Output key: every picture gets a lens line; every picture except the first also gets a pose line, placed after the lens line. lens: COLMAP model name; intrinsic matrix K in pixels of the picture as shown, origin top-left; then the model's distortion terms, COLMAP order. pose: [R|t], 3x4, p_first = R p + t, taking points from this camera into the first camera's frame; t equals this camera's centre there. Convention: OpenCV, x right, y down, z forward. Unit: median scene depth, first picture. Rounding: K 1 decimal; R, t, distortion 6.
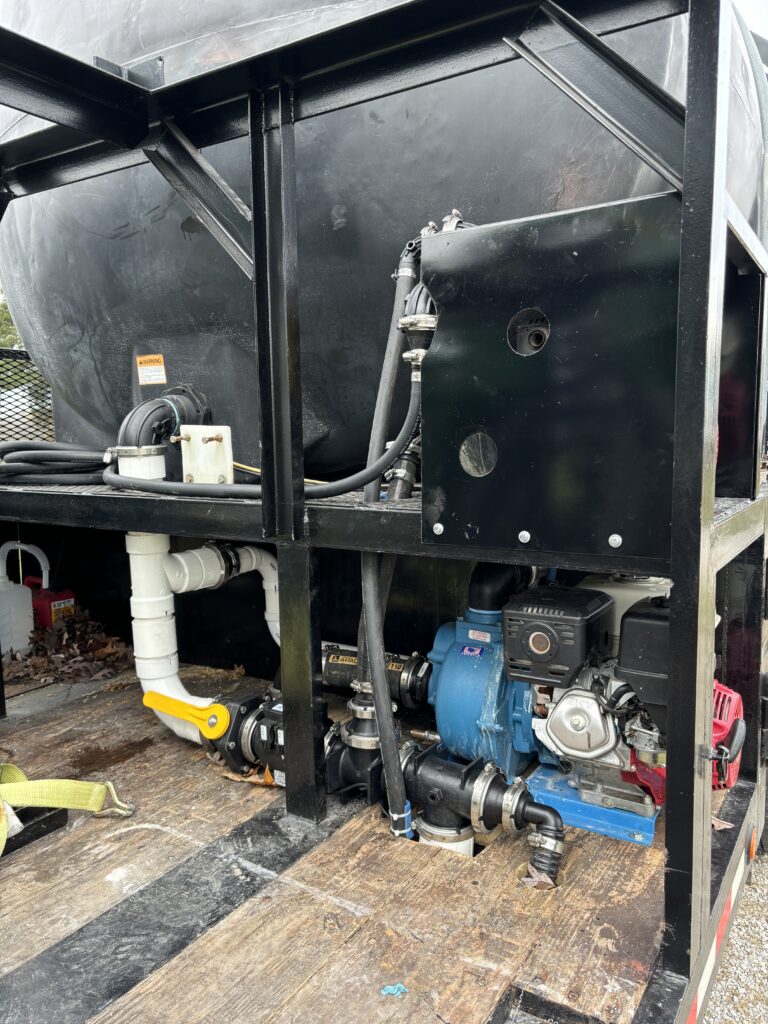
lens RADIAL K [[776.4, 0, 384.0], [0, 776.4, 512.0], [0, 0, 1]] dist [0.008465, 0.000287]
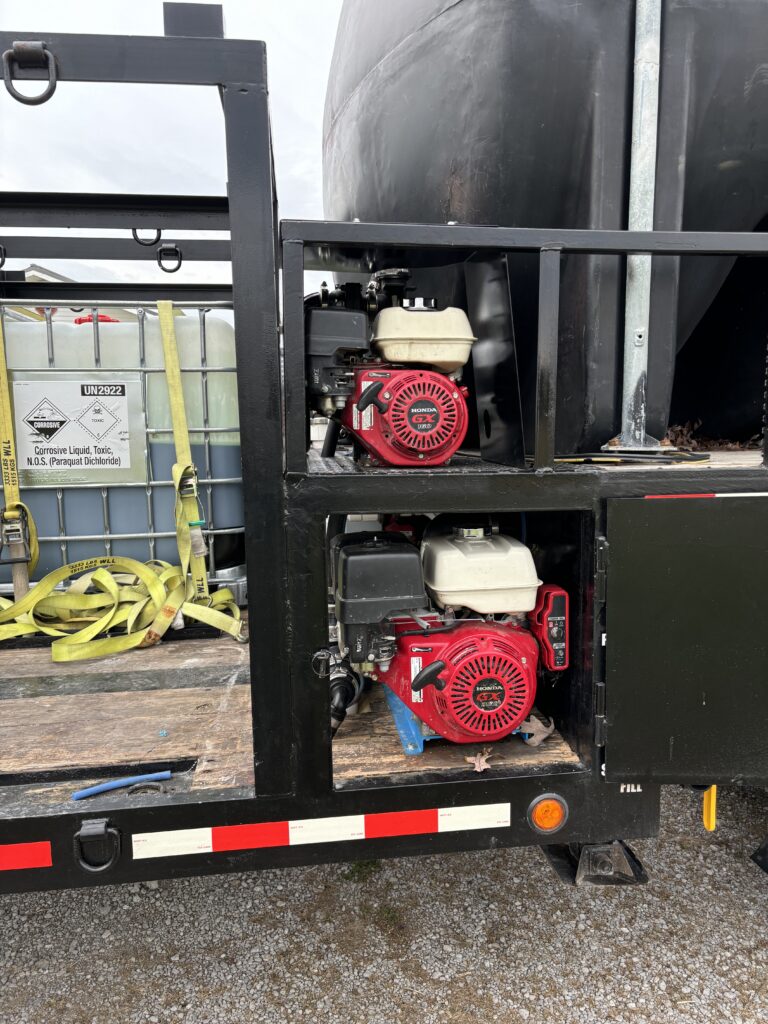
lens RADIAL K [[776.4, 0, 384.0], [0, 776.4, 512.0], [0, 0, 1]] dist [0.008465, 0.000287]
pose [[0.626490, 0.101352, -0.772812, 1.101803], [-0.074649, 0.994754, 0.069945, -0.019848], [0.775847, 0.013870, 0.630769, 0.199244]]
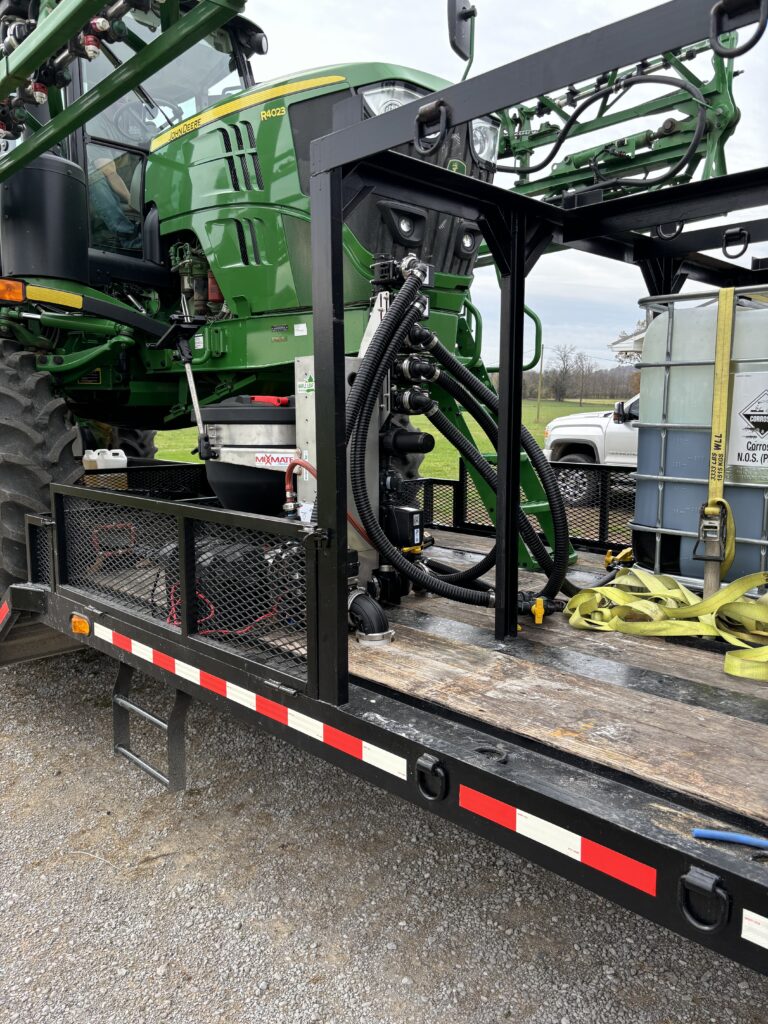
lens RADIAL K [[763.6, 0, 401.3], [0, 763.6, 510.4], [0, 0, 1]] dist [0.085219, -0.097254]
pose [[-0.216811, 0.136727, -0.966591, 1.005621], [-0.101345, 0.981641, 0.161588, -0.033826], [0.970939, 0.132993, -0.198974, 0.330533]]
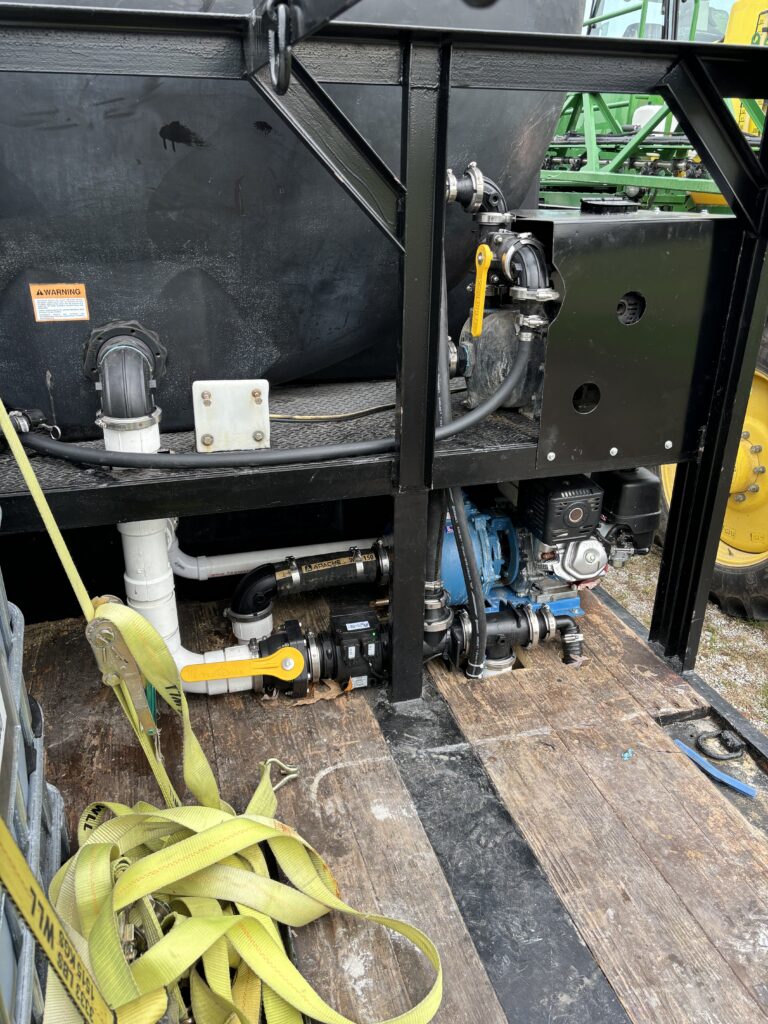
lens RADIAL K [[781.9, 0, 386.3], [0, 781.9, 507.1], [0, 0, 1]] dist [0.003573, -0.004100]
pose [[0.658618, -0.281546, 0.697821, -0.891342], [0.065037, 0.945193, 0.319968, -0.284207], [-0.749661, -0.165353, 0.640833, 0.294780]]
